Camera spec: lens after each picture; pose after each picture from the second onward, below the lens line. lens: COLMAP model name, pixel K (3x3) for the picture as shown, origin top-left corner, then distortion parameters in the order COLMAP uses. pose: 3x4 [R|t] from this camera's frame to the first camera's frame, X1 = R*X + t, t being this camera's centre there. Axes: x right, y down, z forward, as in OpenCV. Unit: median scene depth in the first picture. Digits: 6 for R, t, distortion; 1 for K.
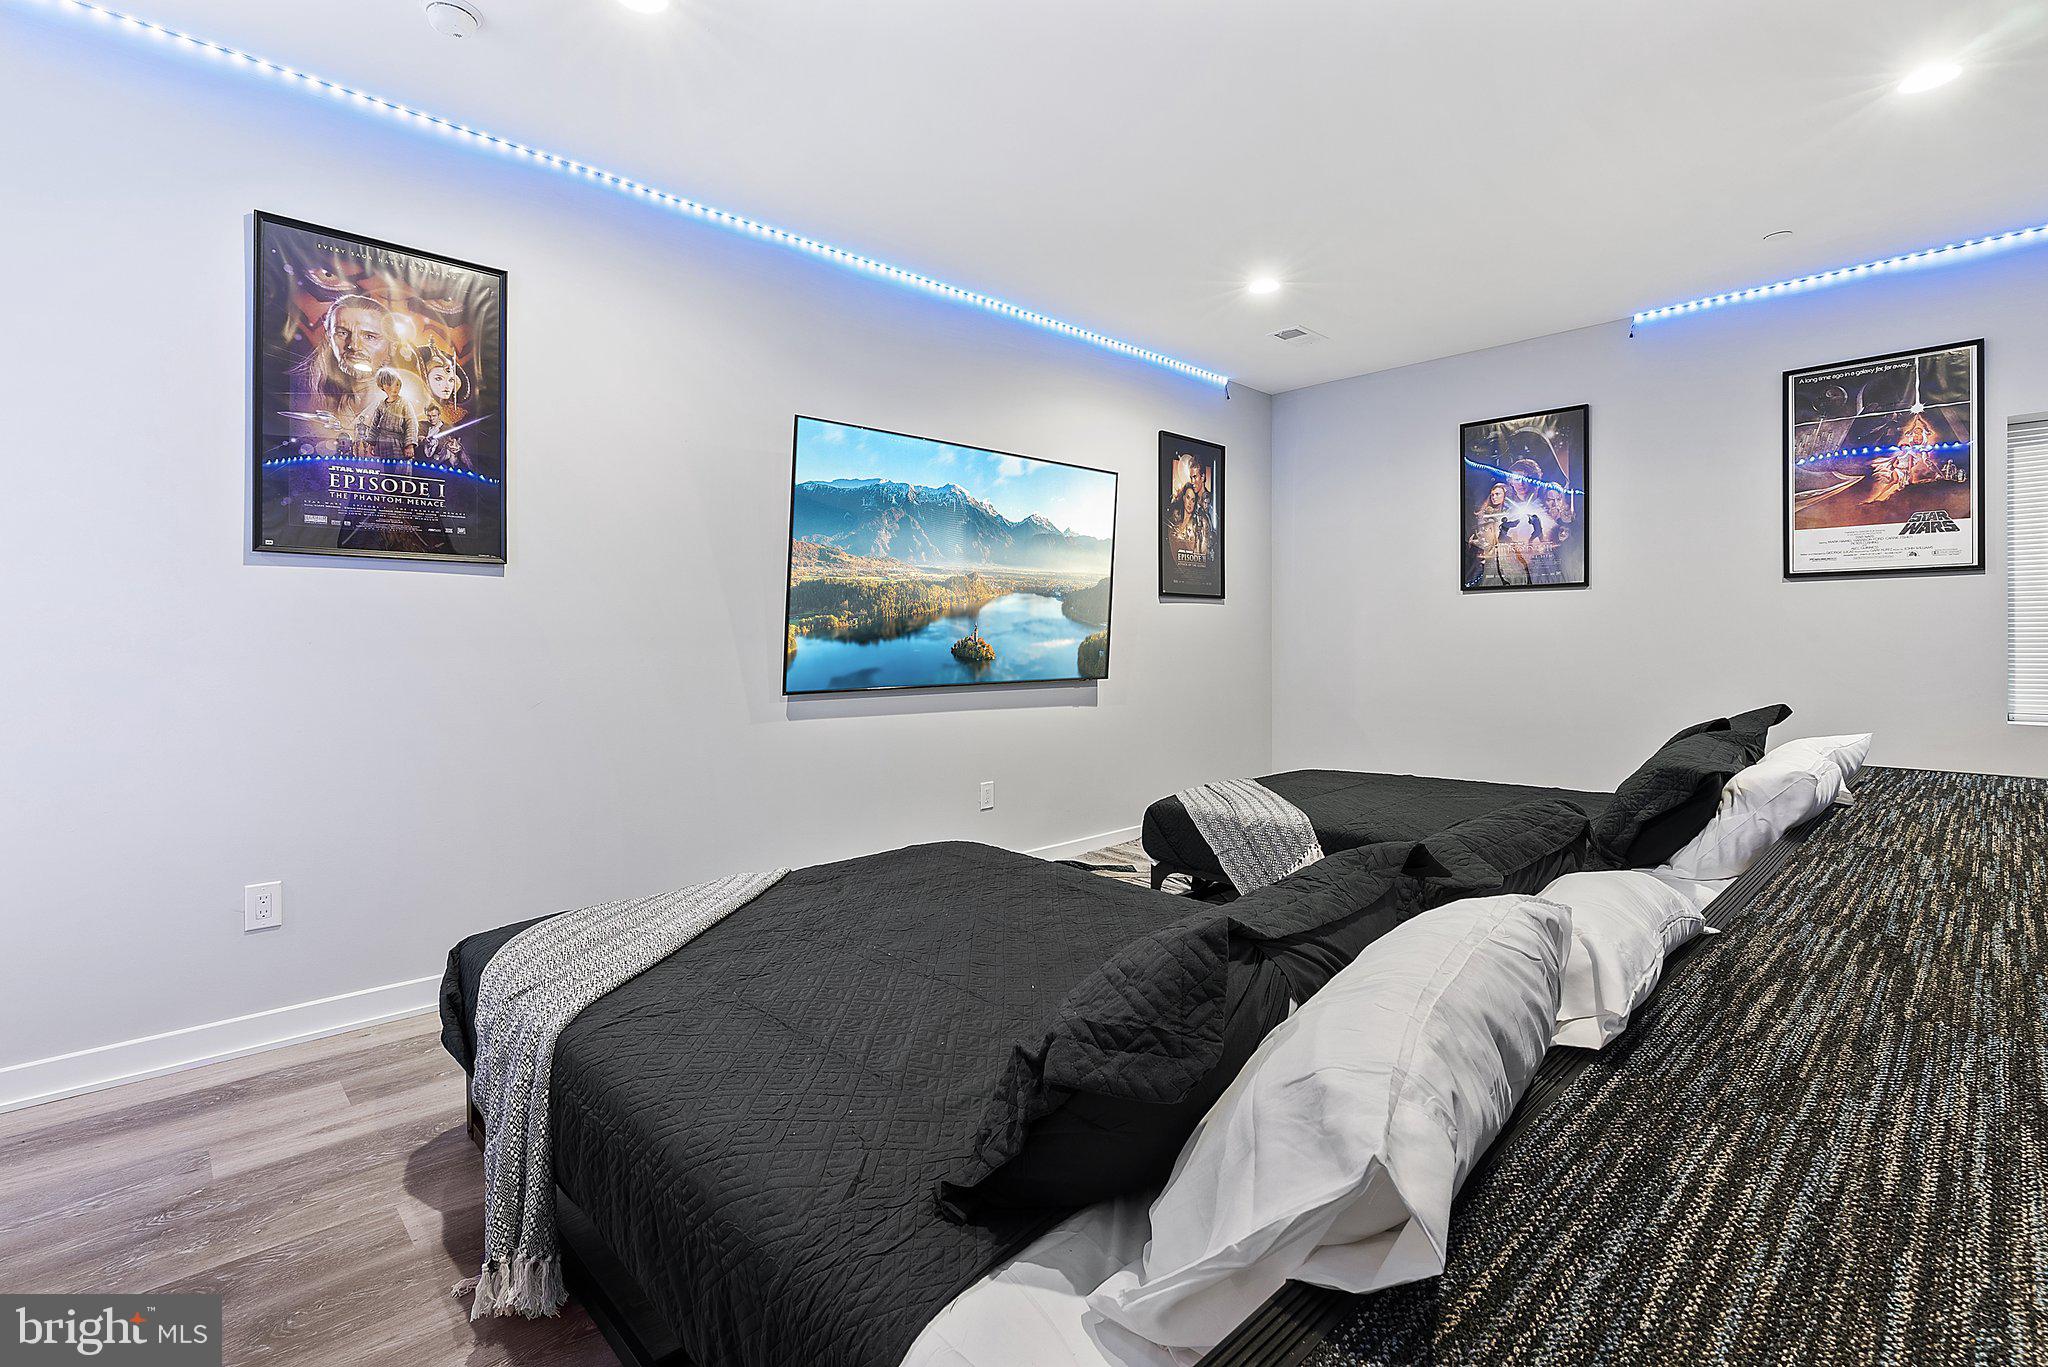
lens RADIAL K [[918.6, 0, 1019.5], [0, 918.6, 640.5], [0, 0, 1]] dist [-0.002364, 0.000058]
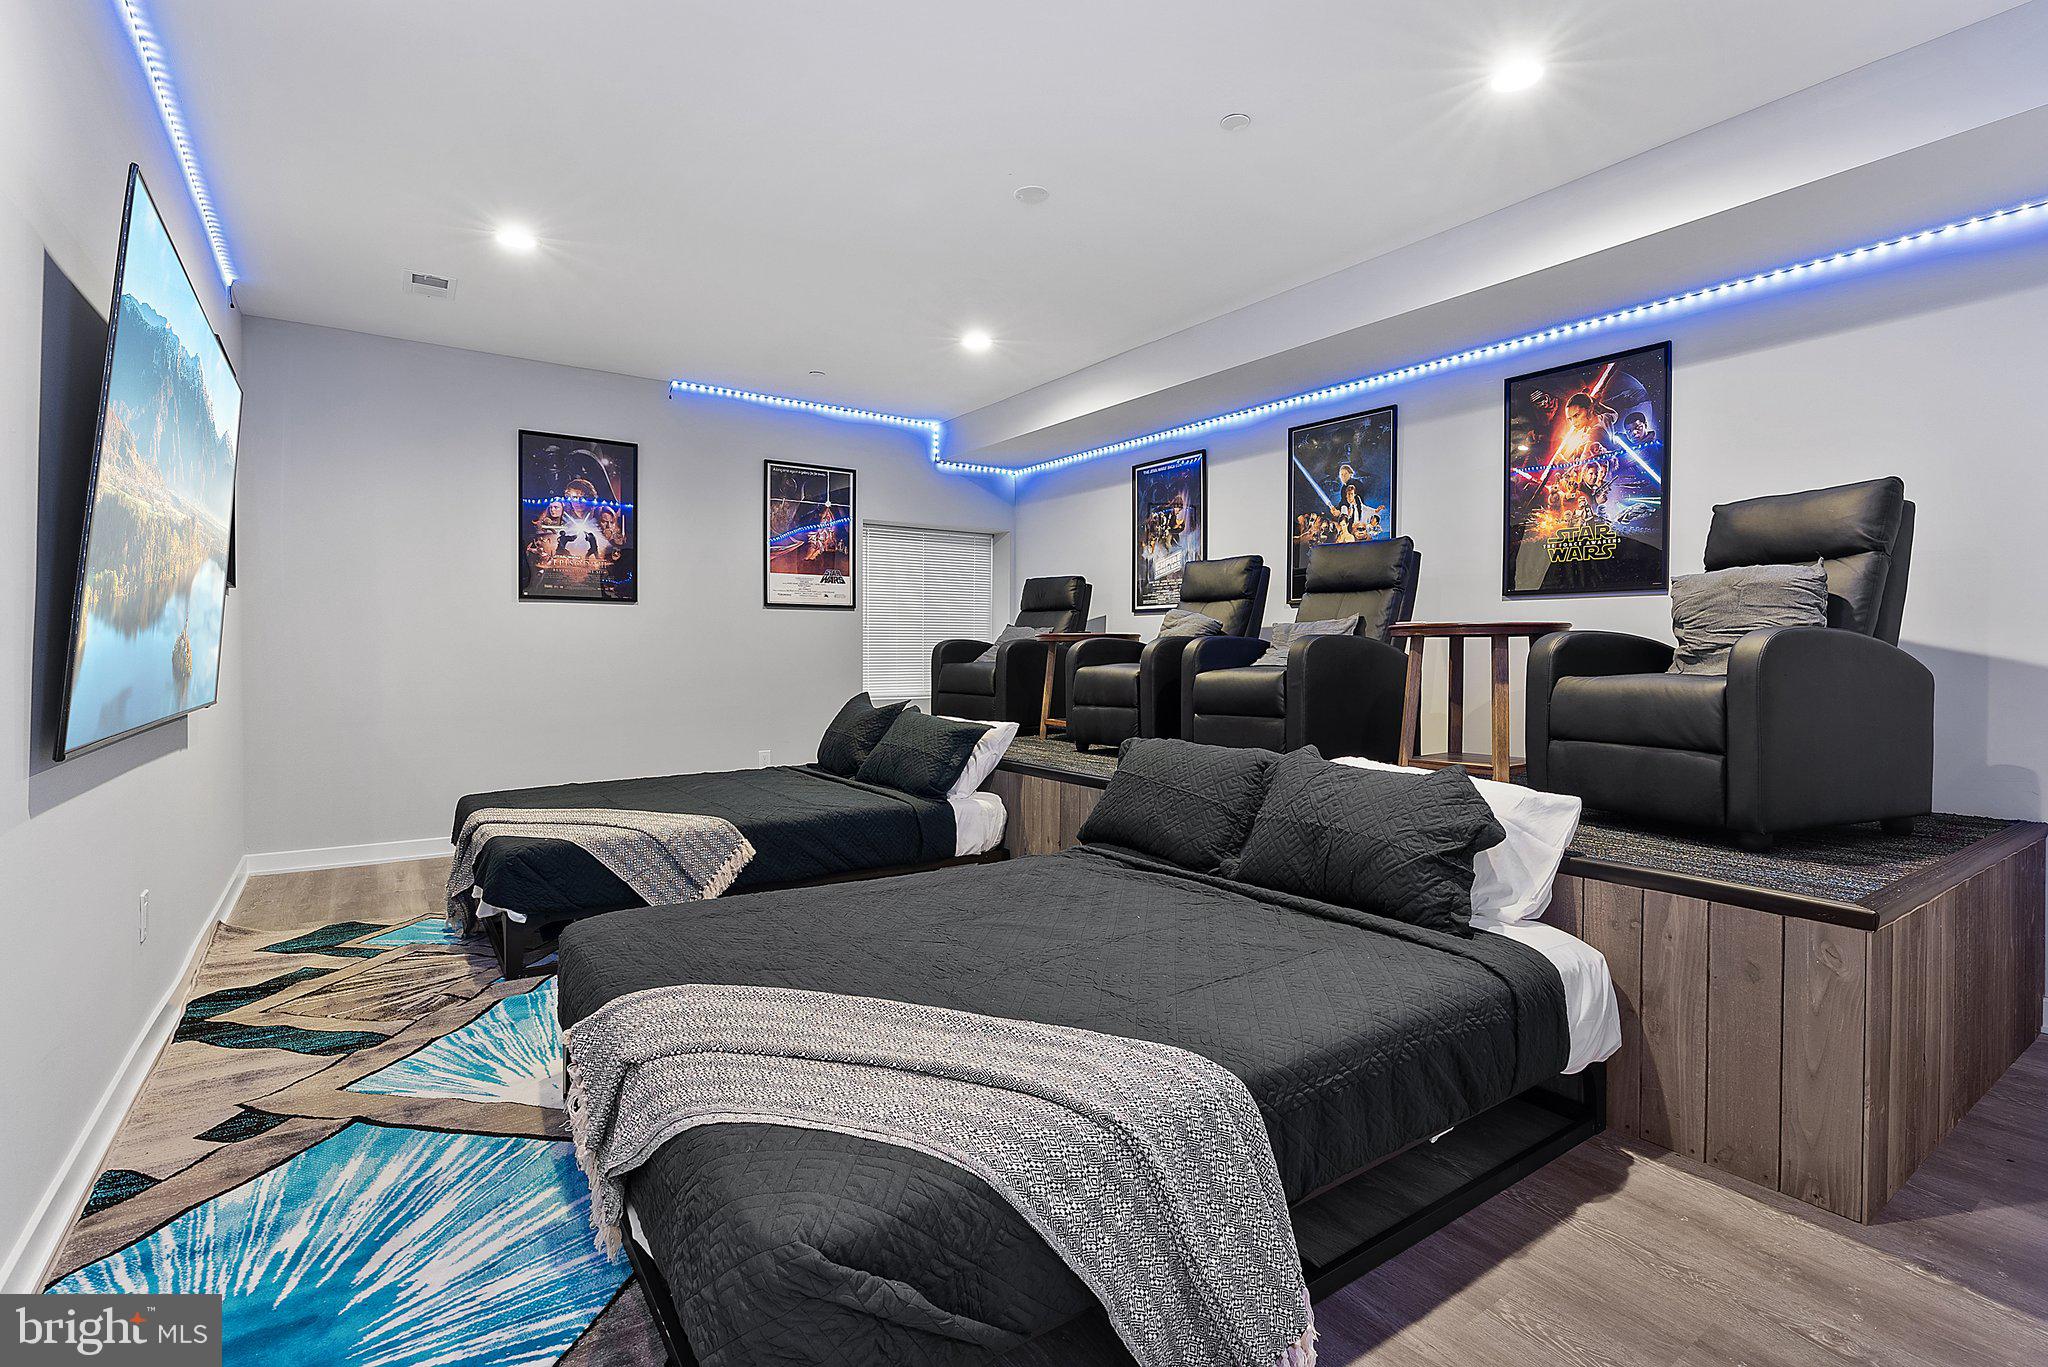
lens RADIAL K [[954.4, 0, 993.4], [0, 954.4, 657.3], [0, 0, 1]] dist [-0.005055, 0.000128]
pose [[0.169660, -0.001592, 0.985501, -0.484893], [-0.003252, 0.999992, 0.002175, 0.005678], [-0.985497, -0.003574, 0.169653, 0.356591]]
